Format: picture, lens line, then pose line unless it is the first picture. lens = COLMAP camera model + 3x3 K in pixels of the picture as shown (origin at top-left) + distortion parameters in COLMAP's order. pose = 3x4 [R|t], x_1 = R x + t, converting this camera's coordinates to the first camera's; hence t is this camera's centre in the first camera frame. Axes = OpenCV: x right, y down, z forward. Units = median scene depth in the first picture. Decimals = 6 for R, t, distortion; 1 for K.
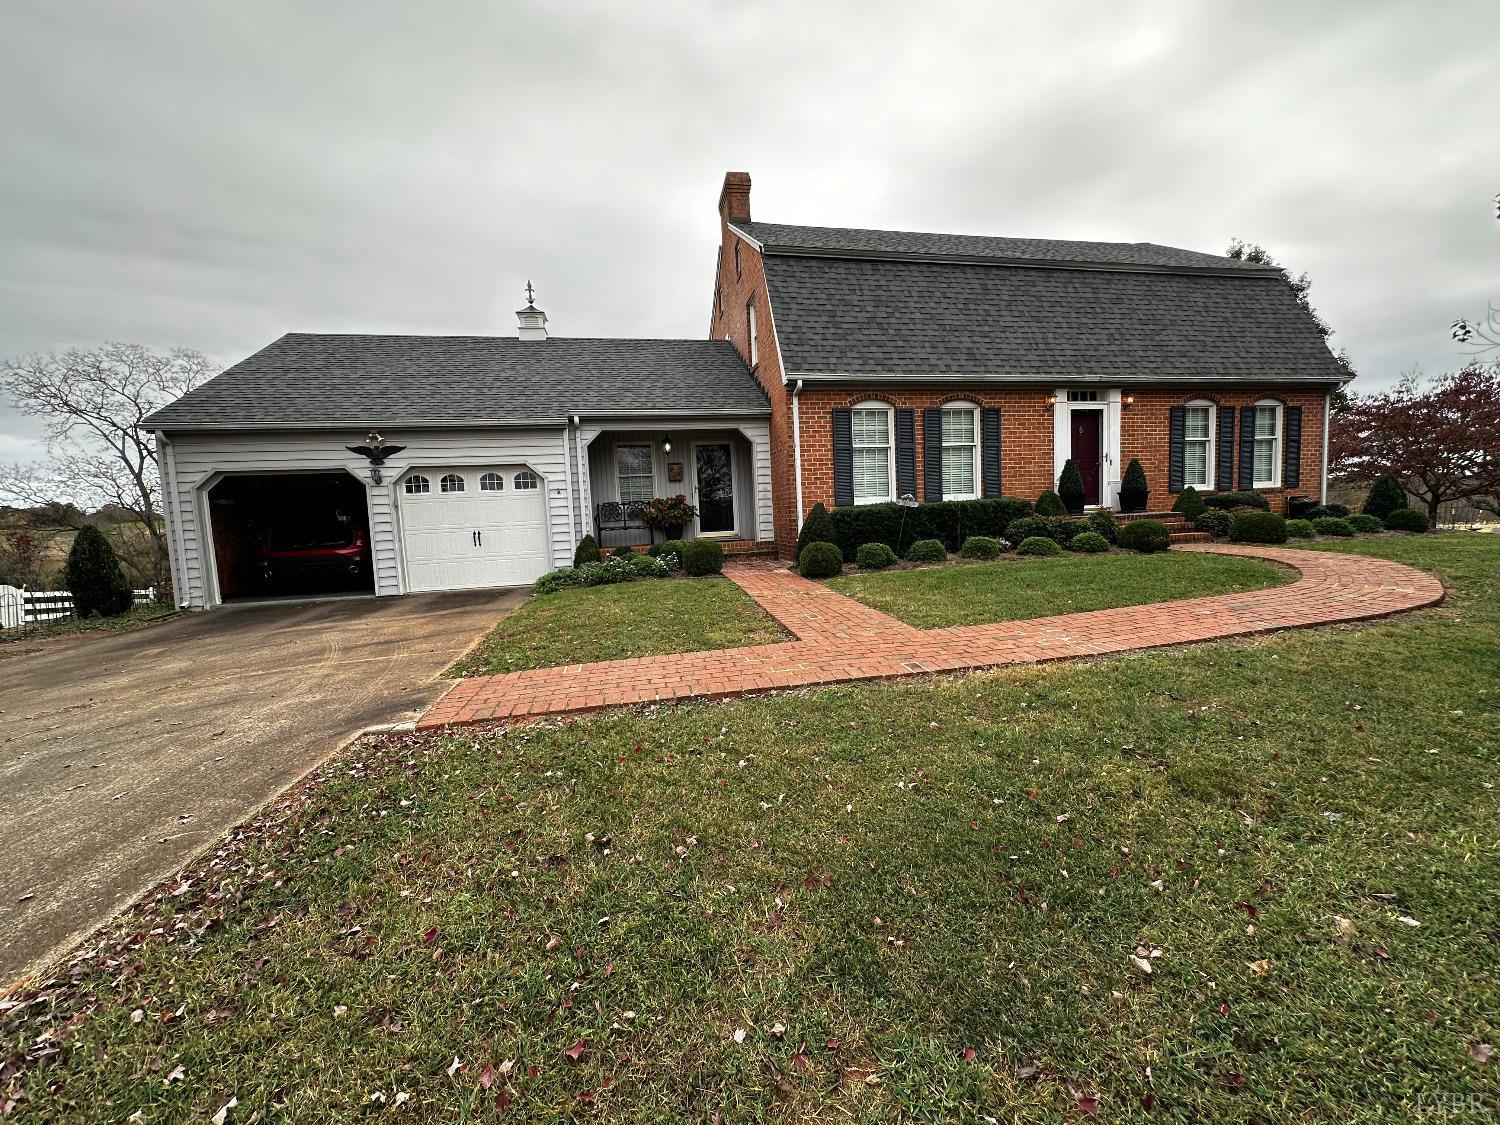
lens RADIAL K [[581.7, 0, 745.8], [0, 581.7, 553.5], [0, 0, 1]] dist [-0.004435, -0.000145]
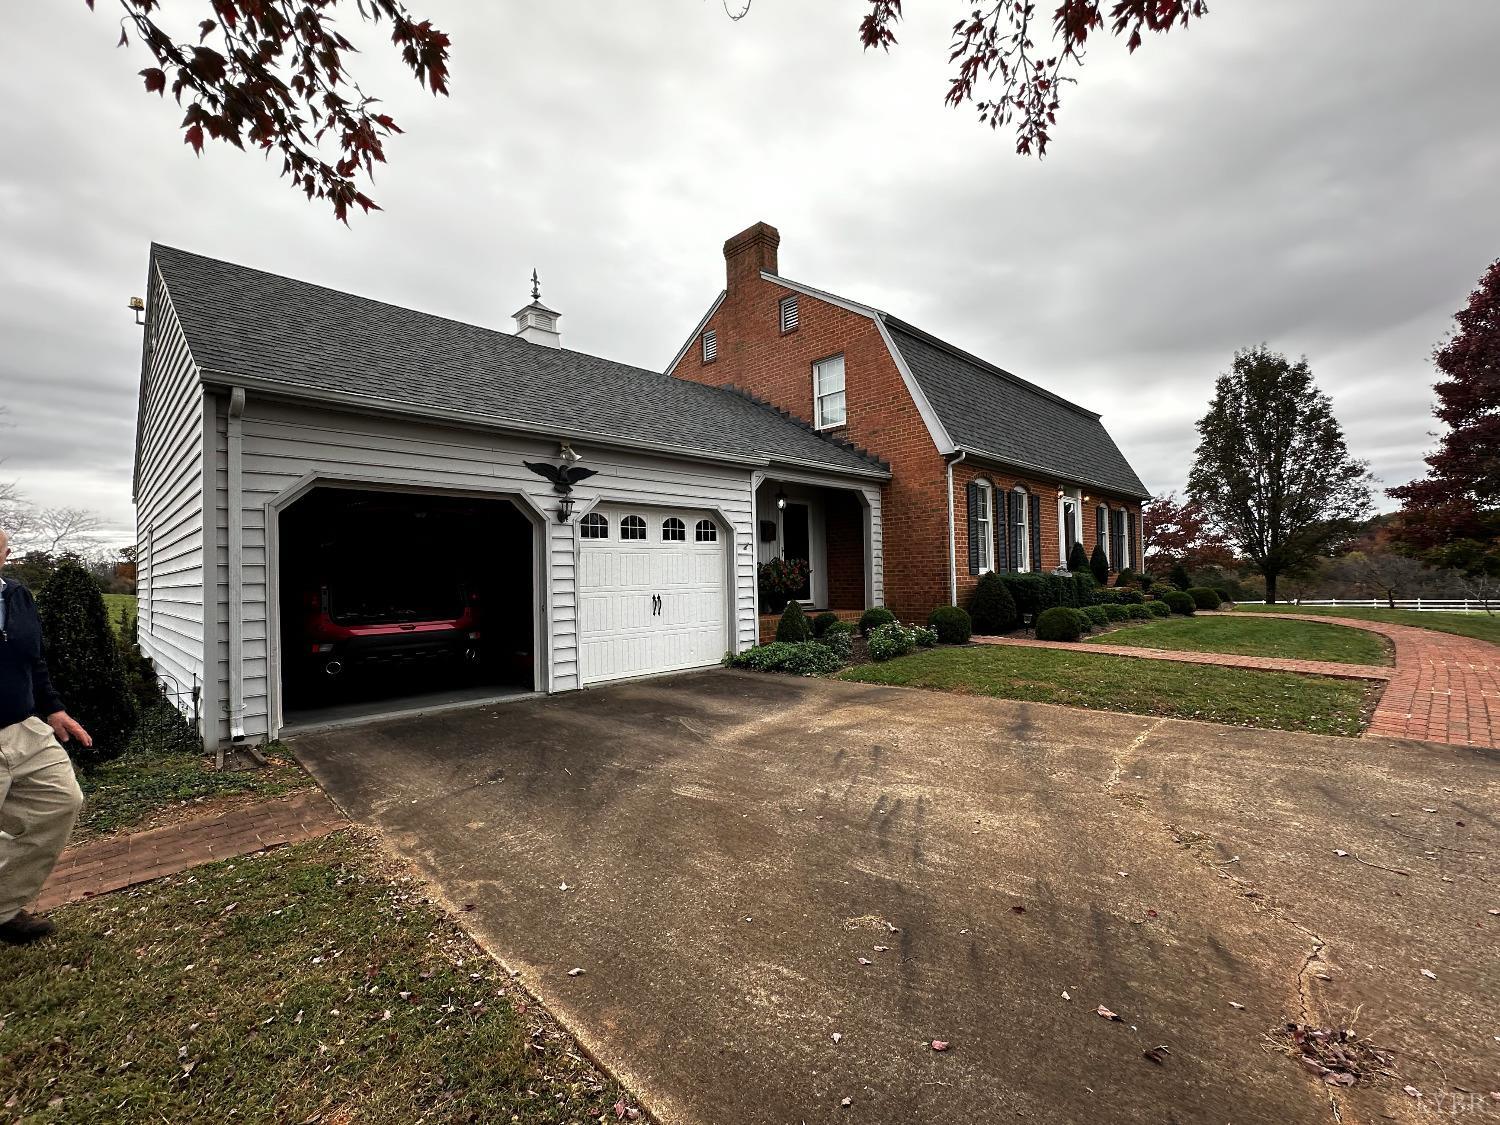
lens RADIAL K [[644.9, 0, 751.0], [0, 644.9, 556.7], [0, 0, 1]] dist [0.000332, 0.000019]
pose [[0.846899, 0.043709, 0.529954, -0.753418], [0.020451, 0.993201, -0.114599, 0.008472], [-0.531360, 0.107892, 0.840248, 0.240364]]
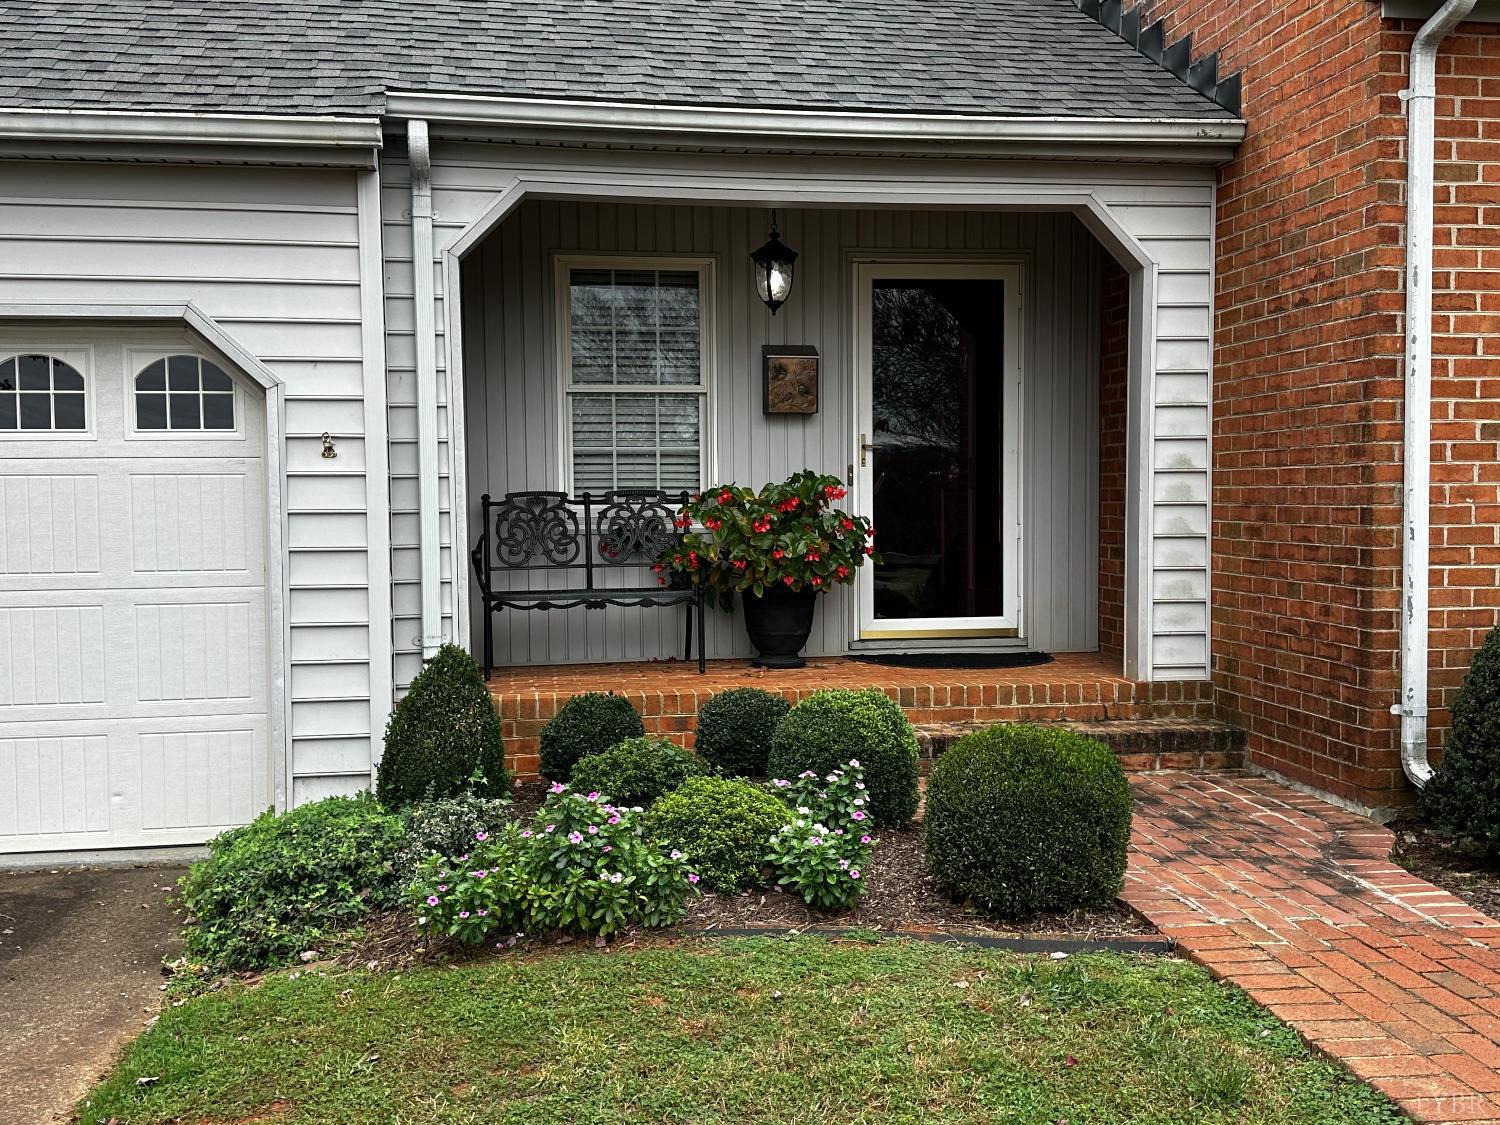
lens RADIAL K [[1474.7, 0, 747.8], [0, 1474.7, 568.3], [0, 0, 1]] dist [0.059431, 0.000000]
pose [[0.998124, 0.040665, -0.045772, -0.124749], [-0.041512, 0.998981, -0.017719, -0.053738], [0.045005, 0.019586, 0.998795, 0.413106]]
